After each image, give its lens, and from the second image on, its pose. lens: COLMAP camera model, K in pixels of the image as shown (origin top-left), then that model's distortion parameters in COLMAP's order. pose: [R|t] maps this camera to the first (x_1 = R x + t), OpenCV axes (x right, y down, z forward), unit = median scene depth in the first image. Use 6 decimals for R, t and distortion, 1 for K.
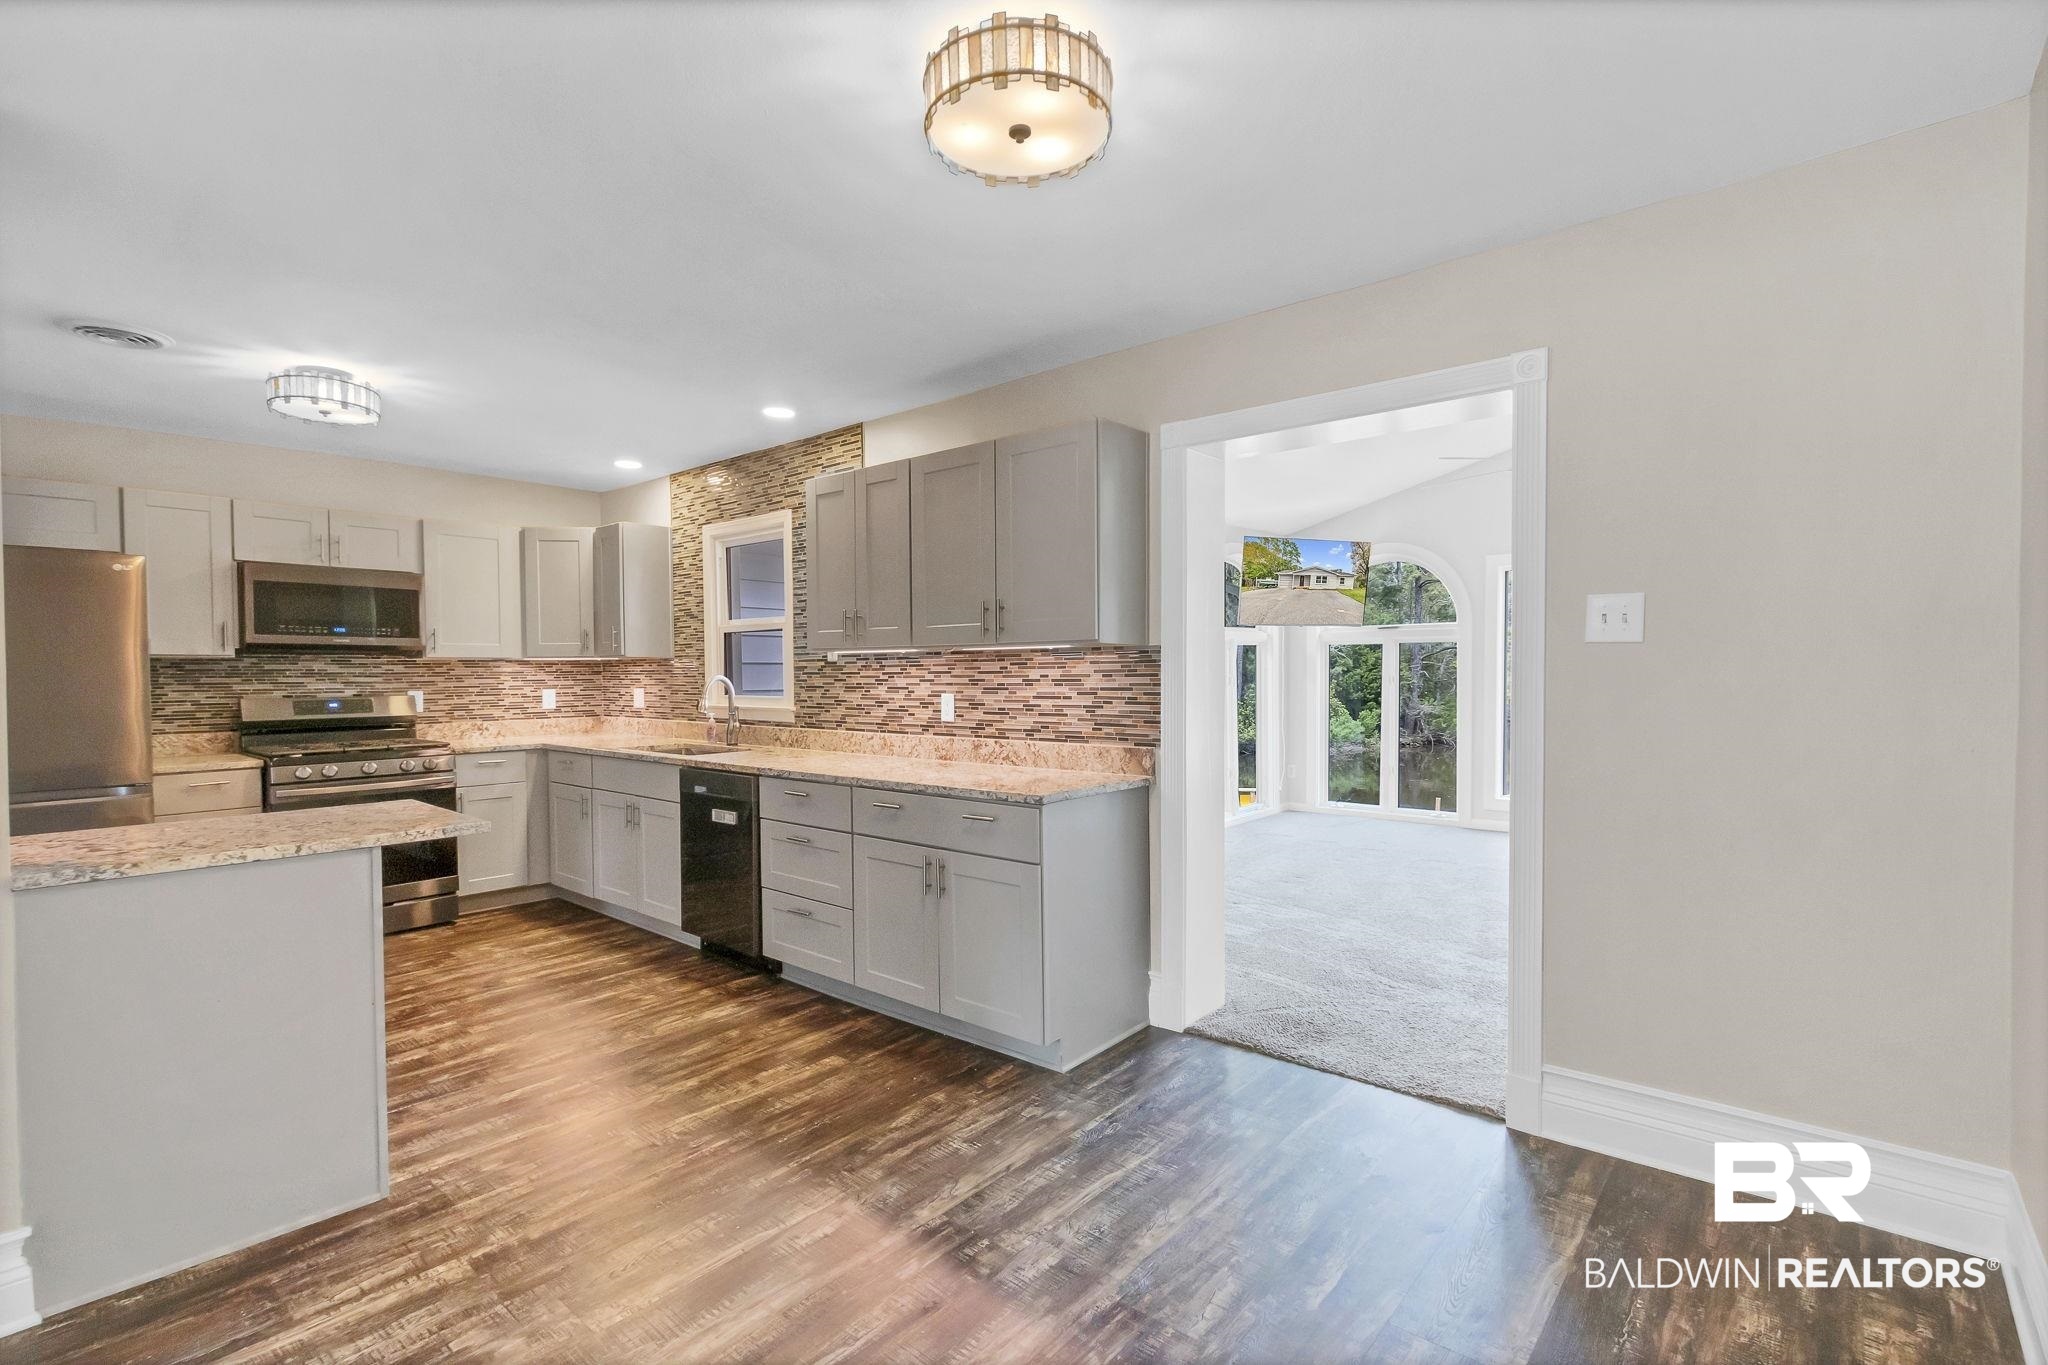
lens RADIAL K [[948.3, 0, 1018.9], [0, 948.3, 694.5], [0, 0, 1]] dist [0.000170, -0.000908]
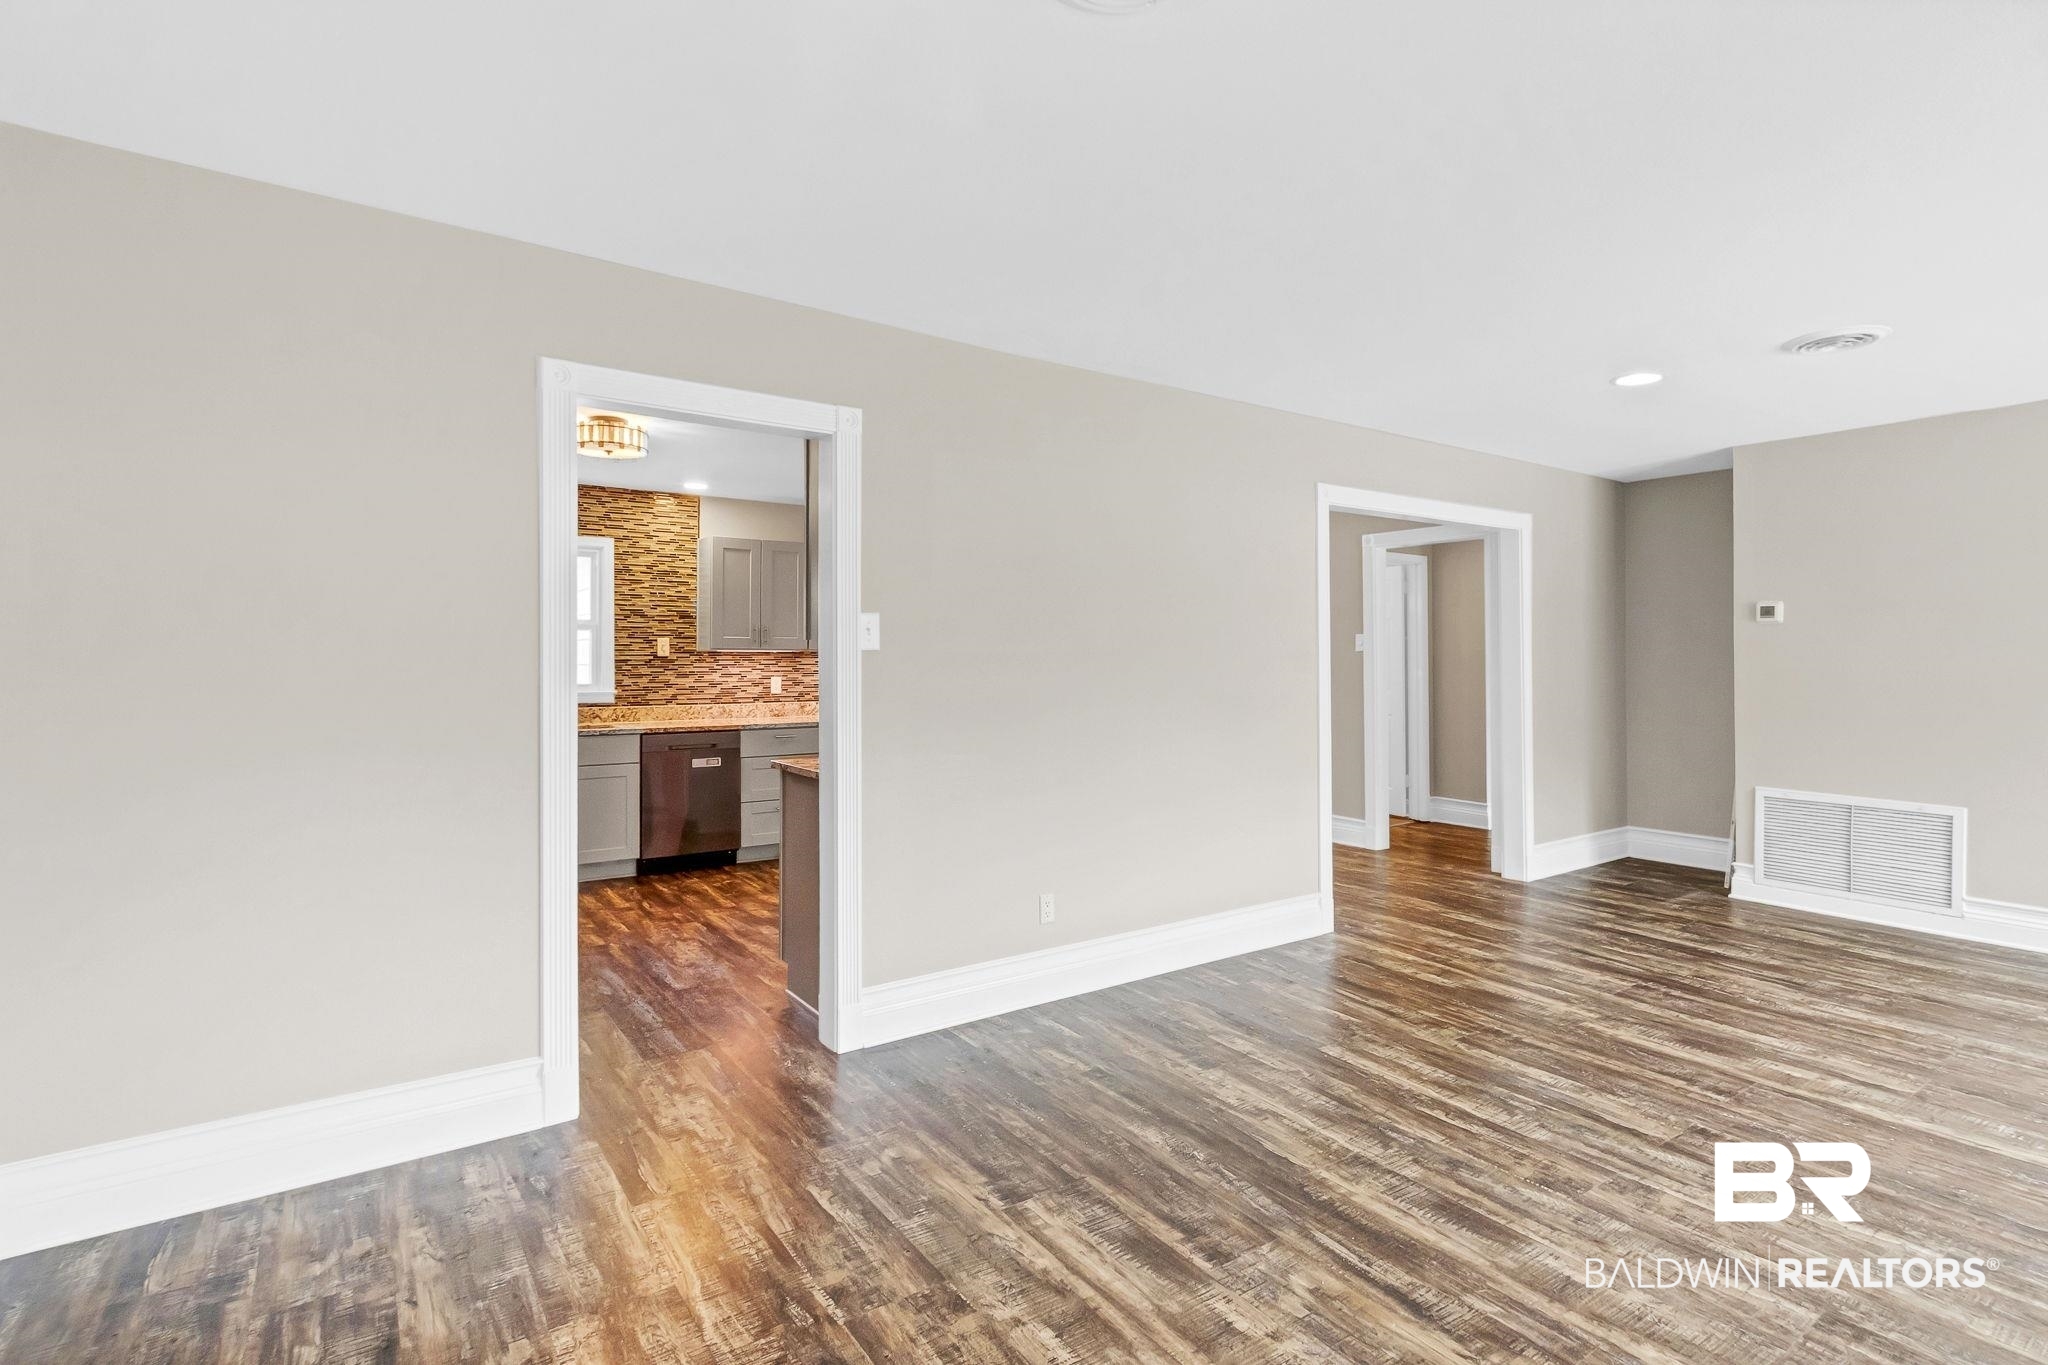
lens RADIAL K [[979.0, 0, 1018.1], [0, 979.0, 657.6], [0, 0, 1]] dist [0.005356, -0.001886]
pose [[0.244428, 0.010533, 0.969610, -1.571660], [0.023587, 0.999581, -0.016804, 0.003953], [-0.969381, 0.026977, 0.244077, 0.155618]]
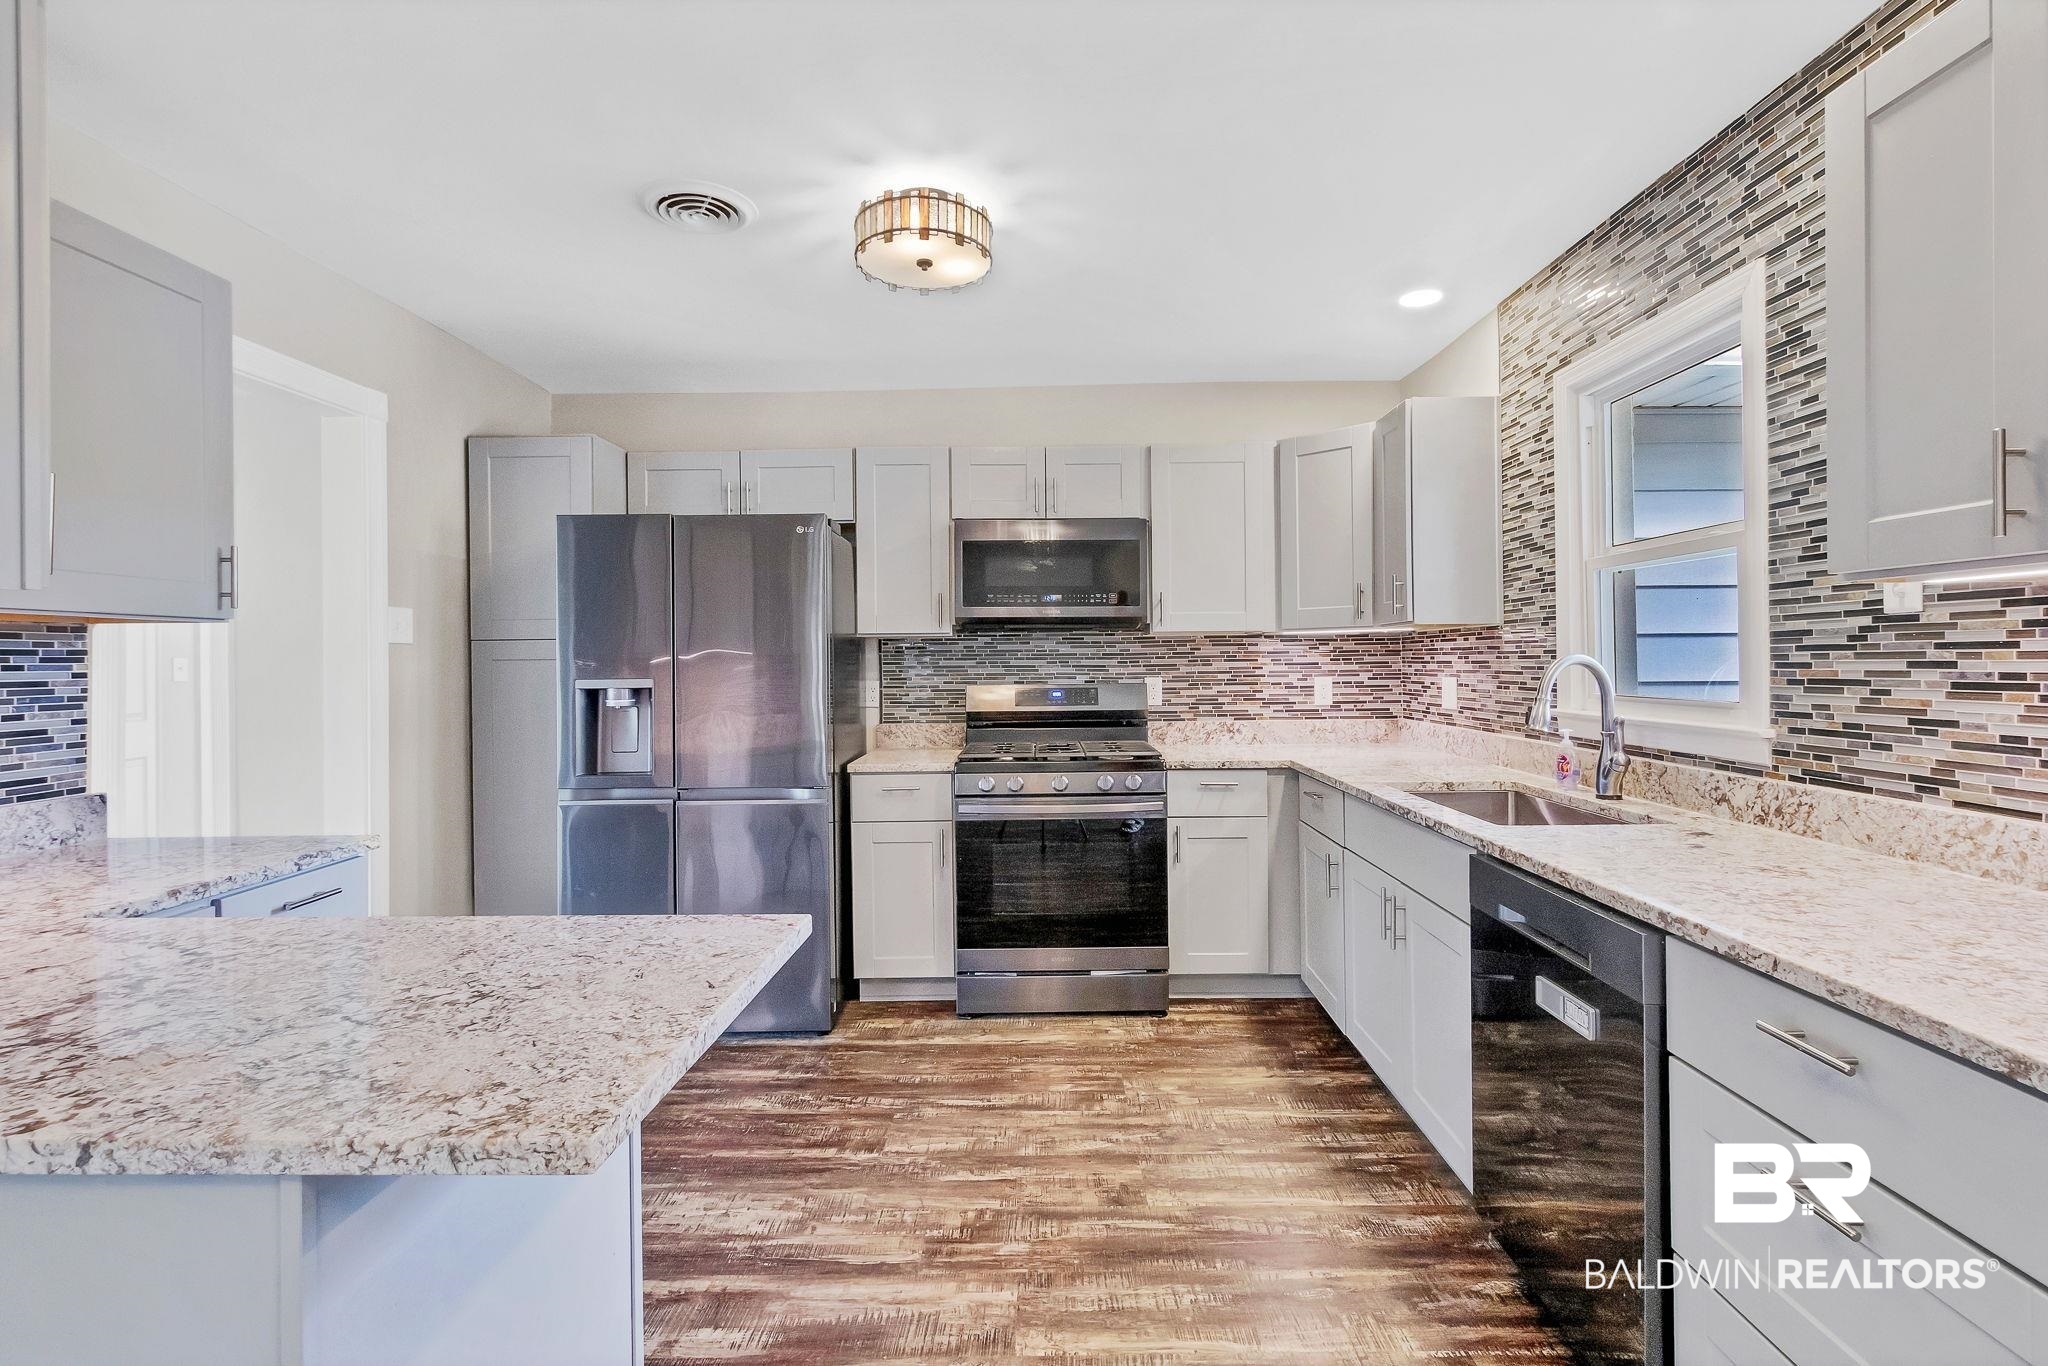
lens RADIAL K [[960.4, 0, 1040.3], [0, 960.4, 661.8], [0, 0, 1]] dist [0.000540, -0.000157]
pose [[0.655584, 0.000450, -0.755122, -0.144157], [-0.013522, 0.999846, -0.011144, -0.008023], [0.755001, 0.017516, 0.655489, 0.539553]]
